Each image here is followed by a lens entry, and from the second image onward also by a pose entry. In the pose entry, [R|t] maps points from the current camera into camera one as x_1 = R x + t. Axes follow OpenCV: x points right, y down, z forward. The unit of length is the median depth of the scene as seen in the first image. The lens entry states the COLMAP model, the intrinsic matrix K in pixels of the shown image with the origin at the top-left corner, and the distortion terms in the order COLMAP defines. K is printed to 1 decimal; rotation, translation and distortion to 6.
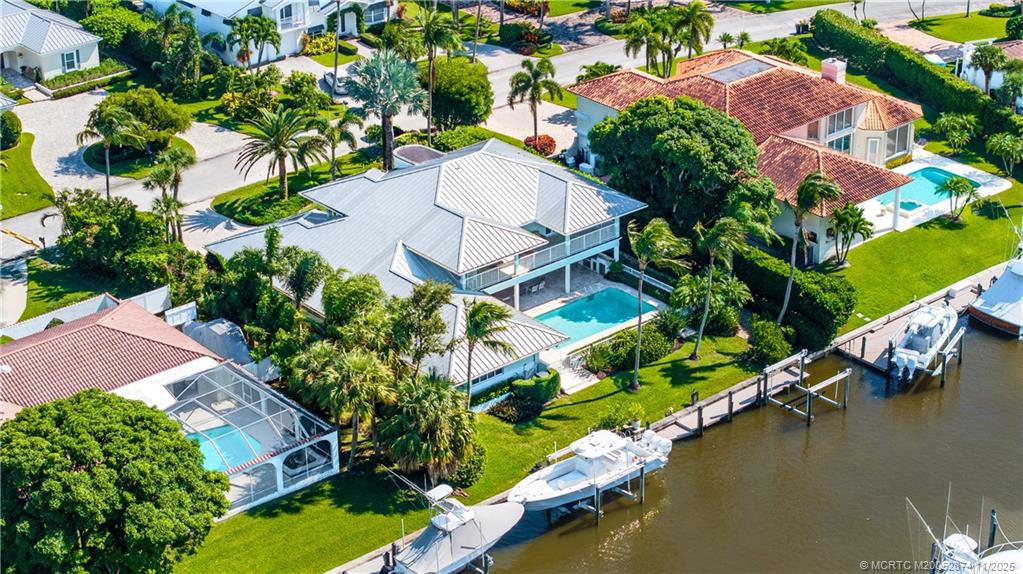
lens RADIAL K [[2050.6, 0, 511.5], [0, 2050.6, 287.0], [0, 0, 1]] dist [-0.167983, 0.253467]
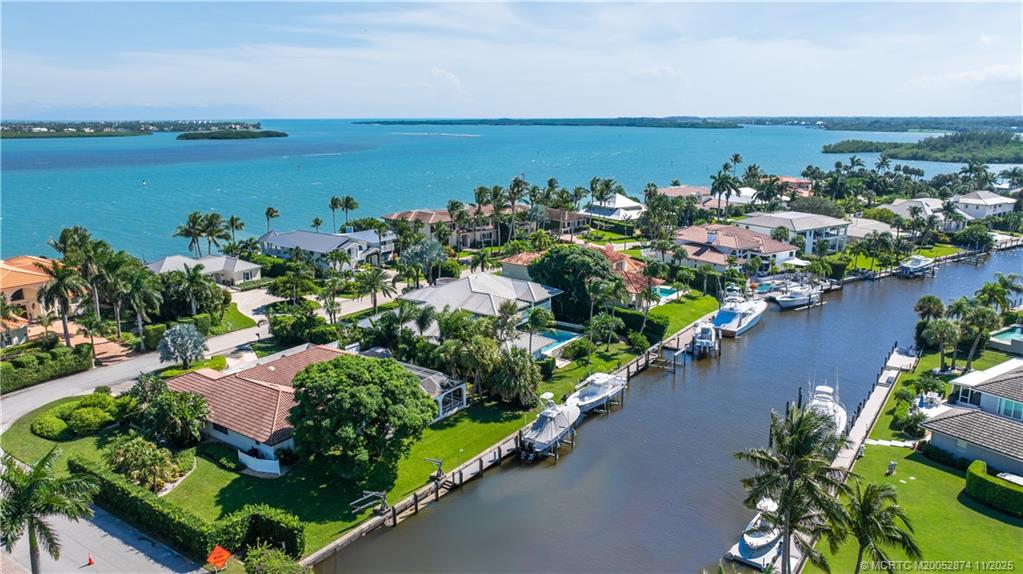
lens RADIAL K [[712.5, 0, 511.5], [0, 712.5, 287.0], [0, 0, 1]] dist [-0.023980, -0.000536]
pose [[0.968732, -0.051179, 0.242775, -0.178753], [0.103940, 0.972204, -0.209800, 0.113793], [-0.225290, 0.228474, 0.947124, 0.327876]]
